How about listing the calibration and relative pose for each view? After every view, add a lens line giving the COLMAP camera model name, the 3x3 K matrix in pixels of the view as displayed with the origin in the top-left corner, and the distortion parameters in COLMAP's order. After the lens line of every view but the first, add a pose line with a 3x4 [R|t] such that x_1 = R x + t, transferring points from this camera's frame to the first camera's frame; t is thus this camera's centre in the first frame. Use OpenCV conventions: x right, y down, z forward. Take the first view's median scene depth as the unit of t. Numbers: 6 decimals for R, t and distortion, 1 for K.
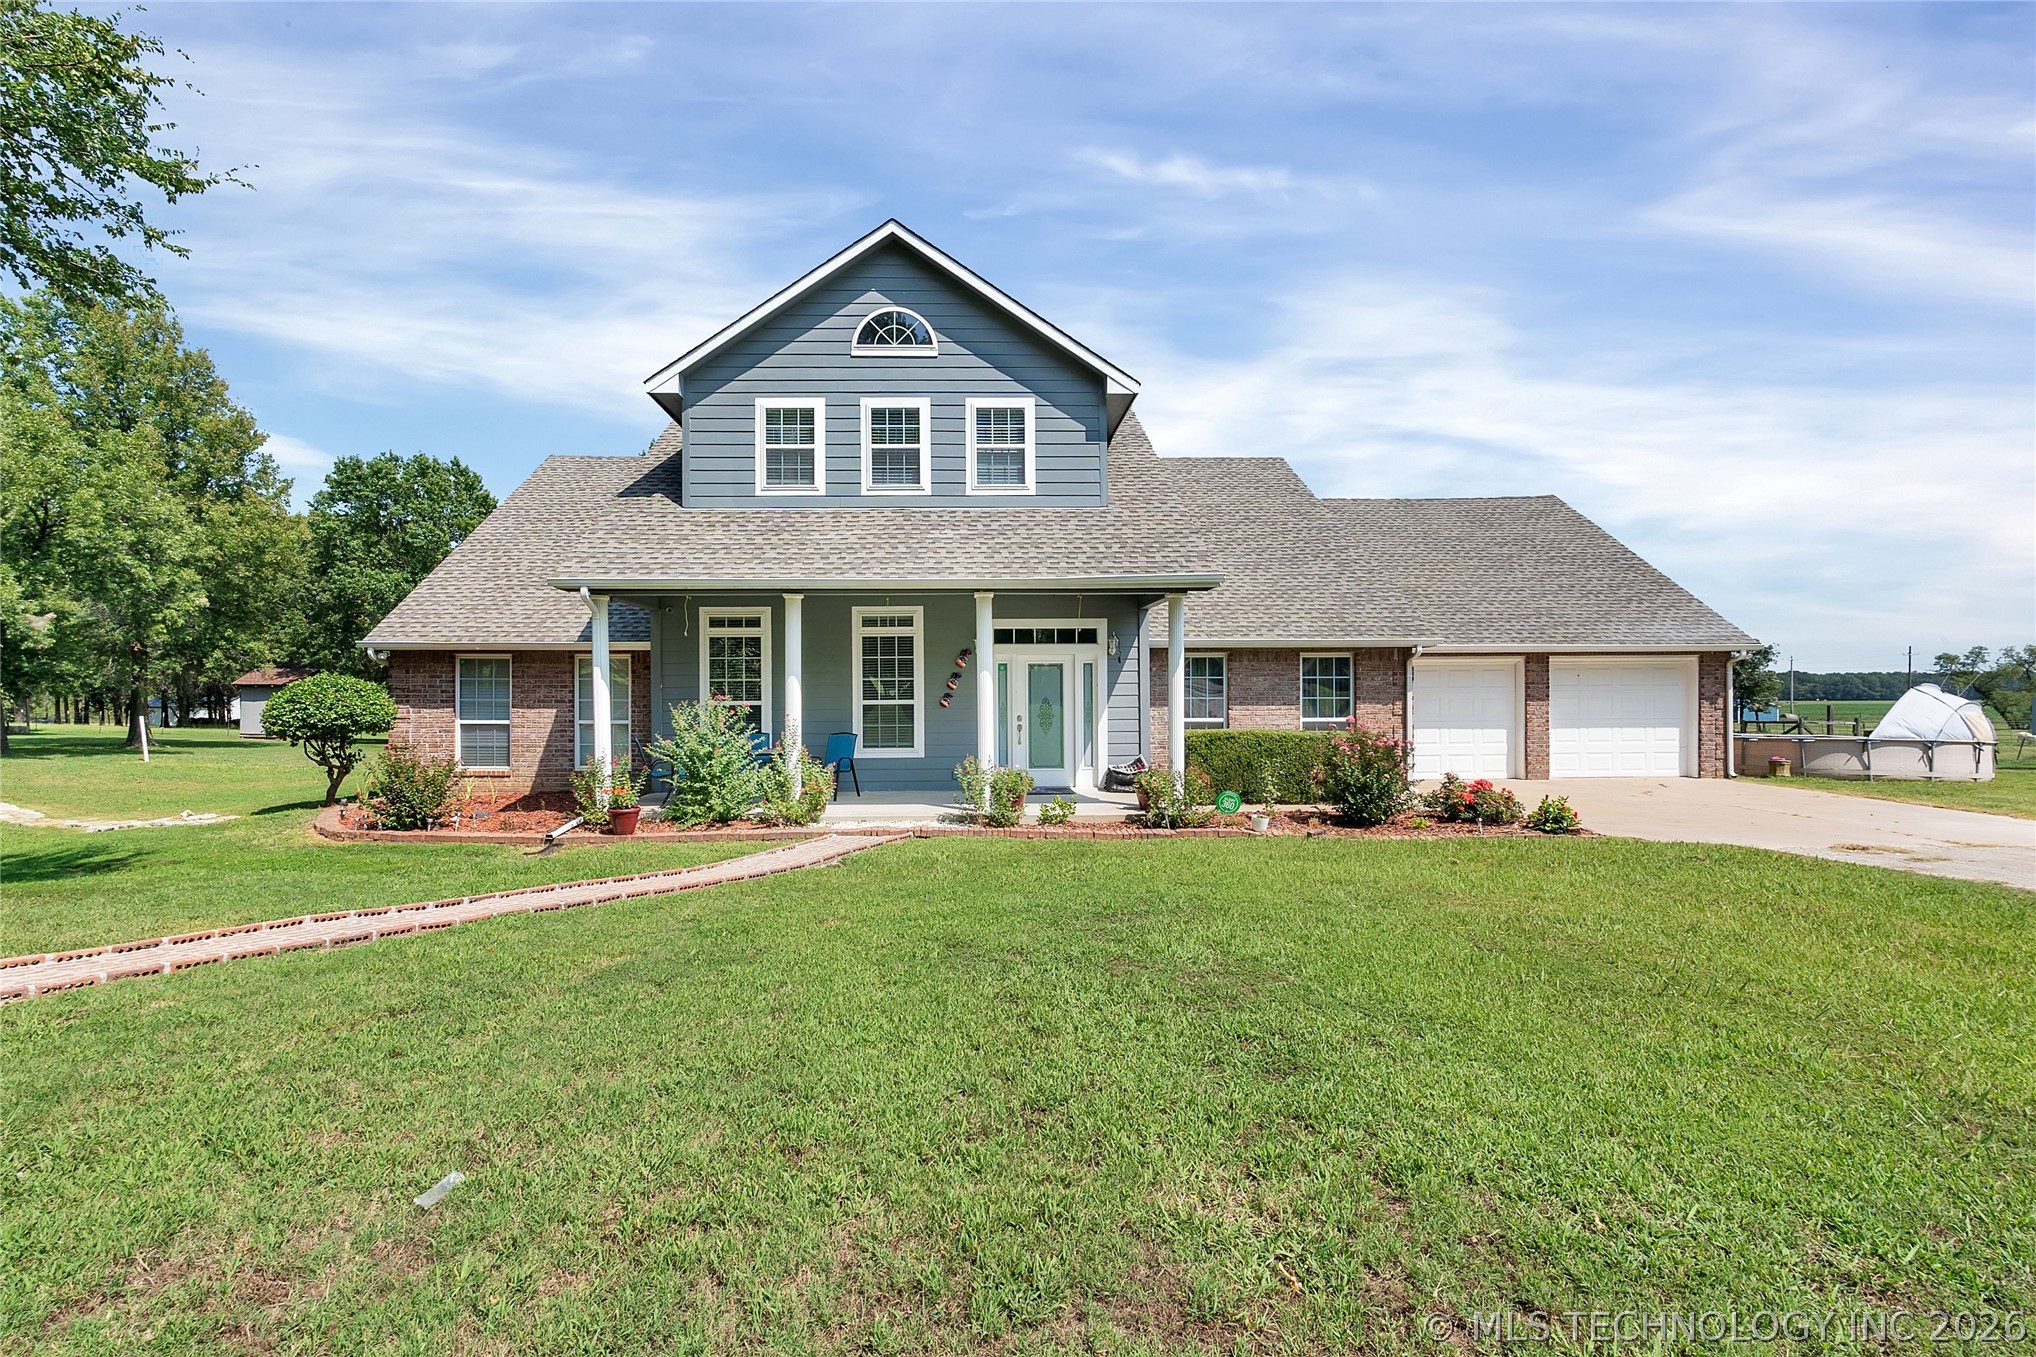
lens RADIAL K [[966.1, 0, 985.8], [0, 966.1, 710.7], [0, 0, 1]] dist [-0.000849, 0.000118]
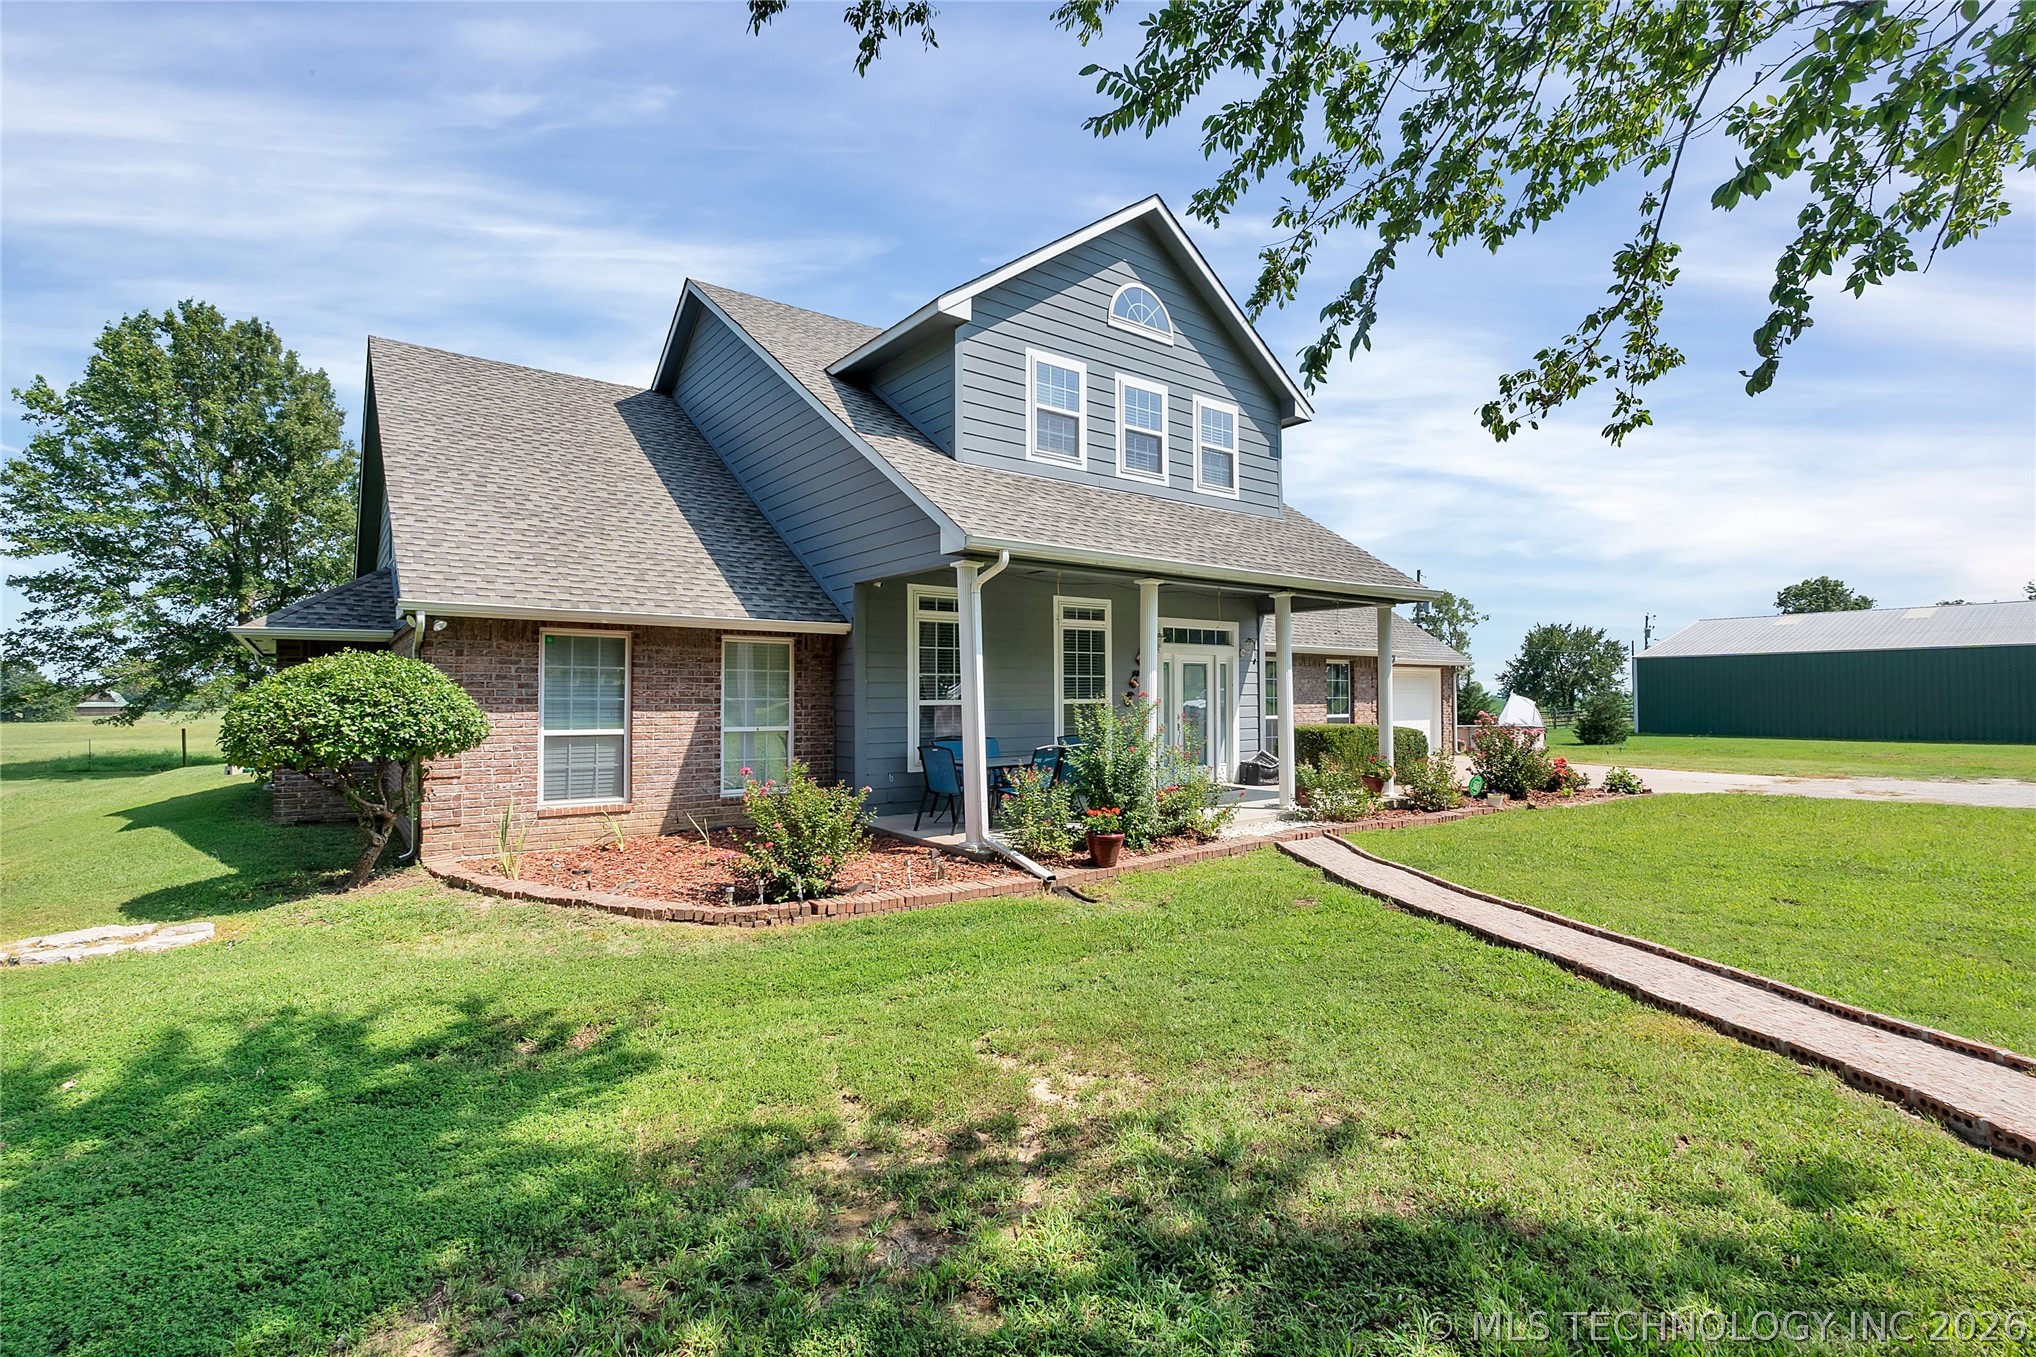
lens RADIAL K [[938.6, 0, 1018.0], [0, 938.6, 678.5], [0, 0, 1]] dist [0.001576, 0.000331]
pose [[0.805900, 0.013532, 0.591897, -0.677622], [0.006401, 0.999481, -0.031566, -0.002815], [-0.592017, 0.029228, 0.805395, 0.315330]]
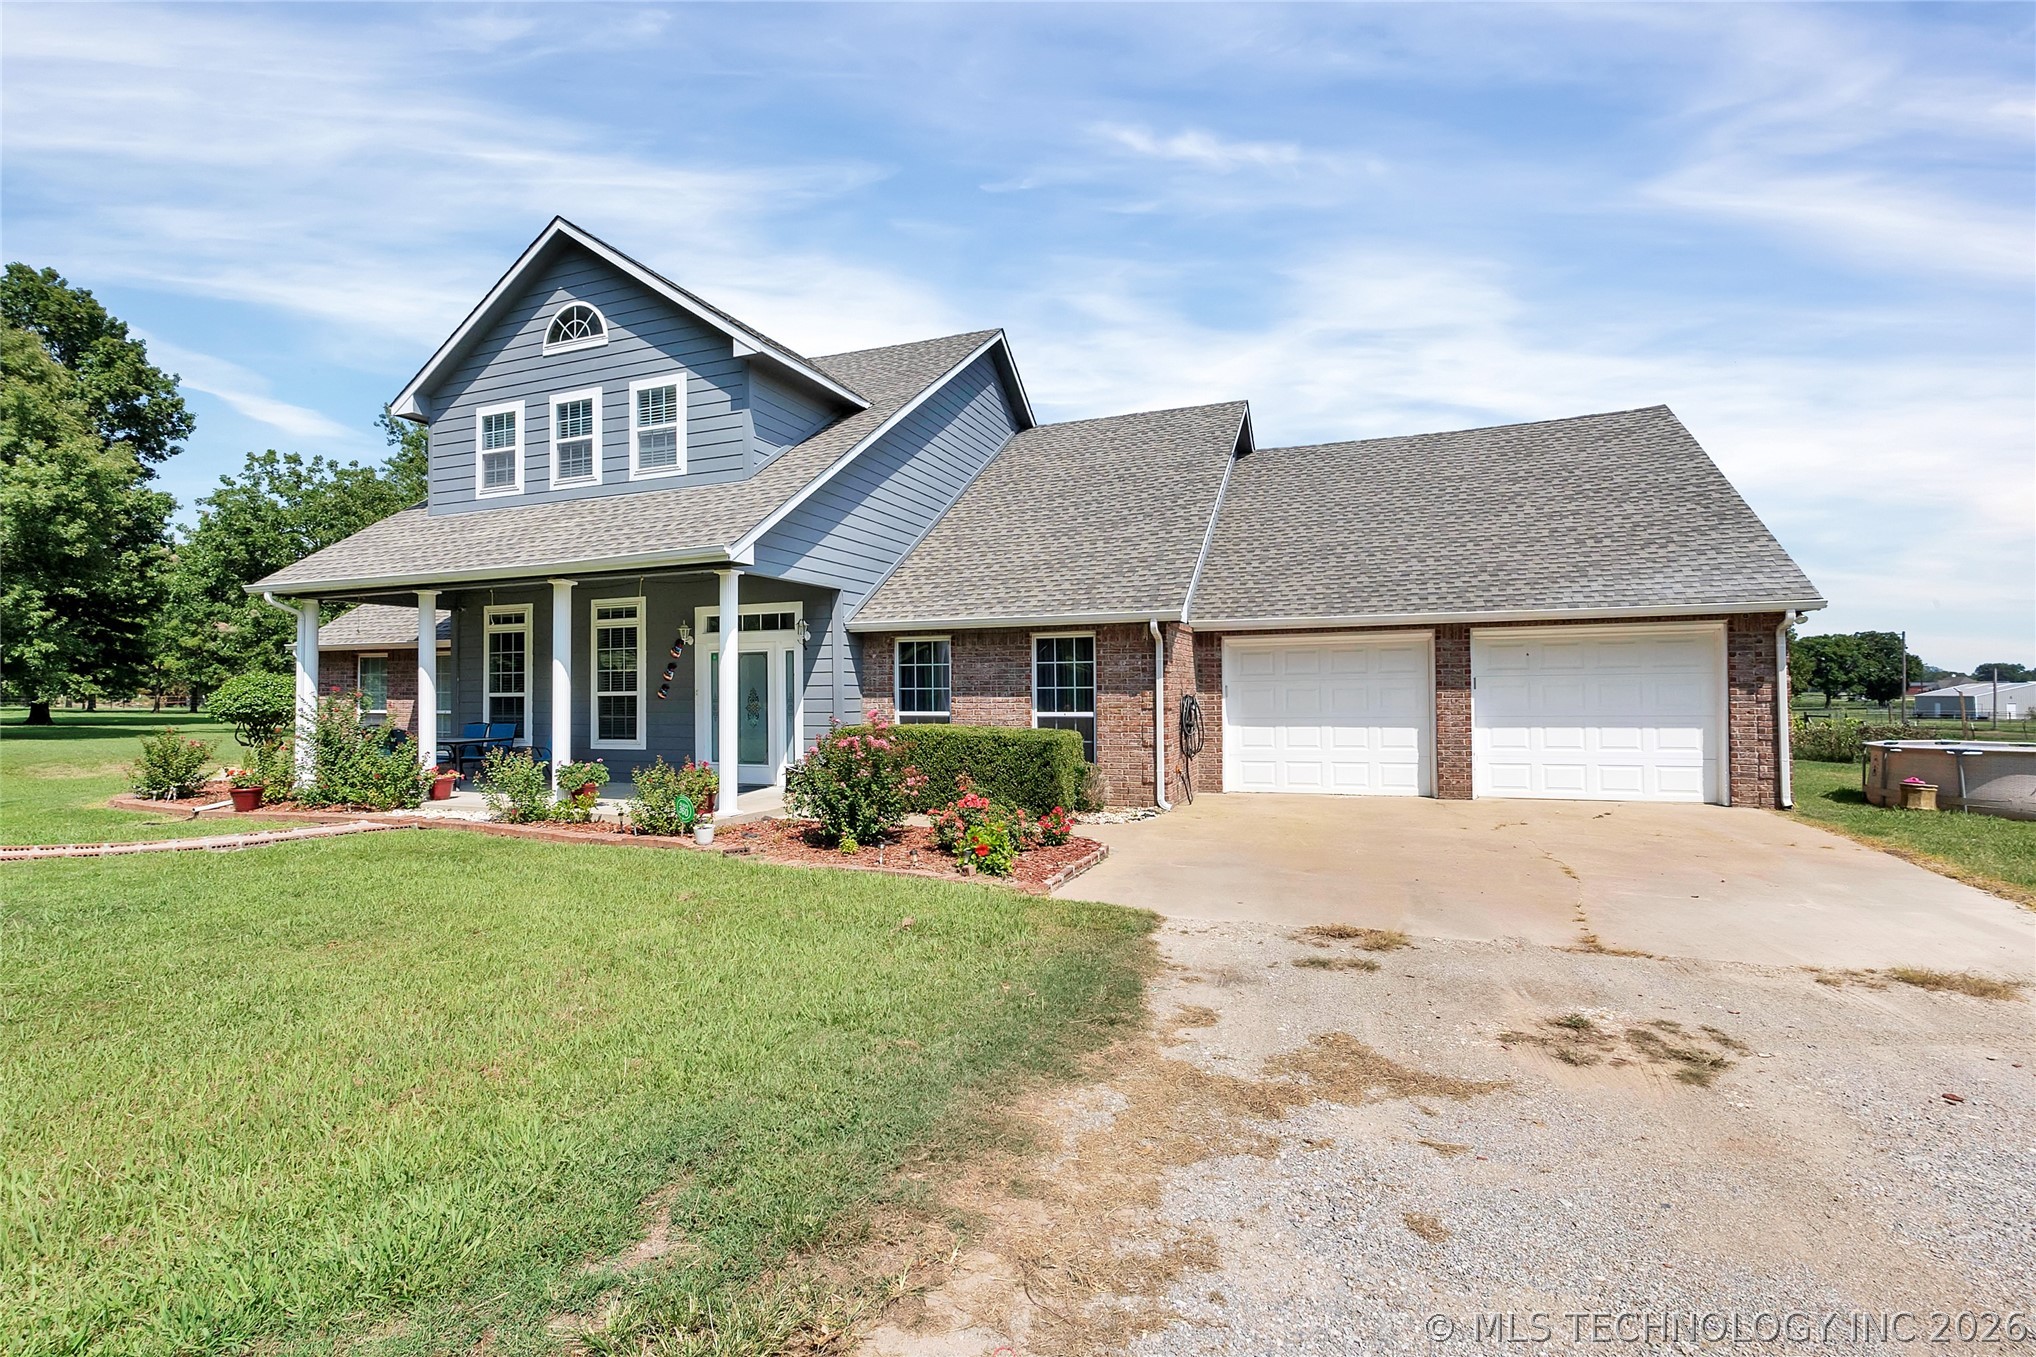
lens RADIAL K [[938.6, 0, 1018.0], [0, 938.6, 678.5], [0, 0, 1]] dist [0.001576, 0.000331]
pose [[0.920362, -0.007990, -0.390986, 0.657960], [-0.001416, 0.999717, -0.023762, -0.002026], [0.391065, 0.022423, 0.920090, 0.265821]]
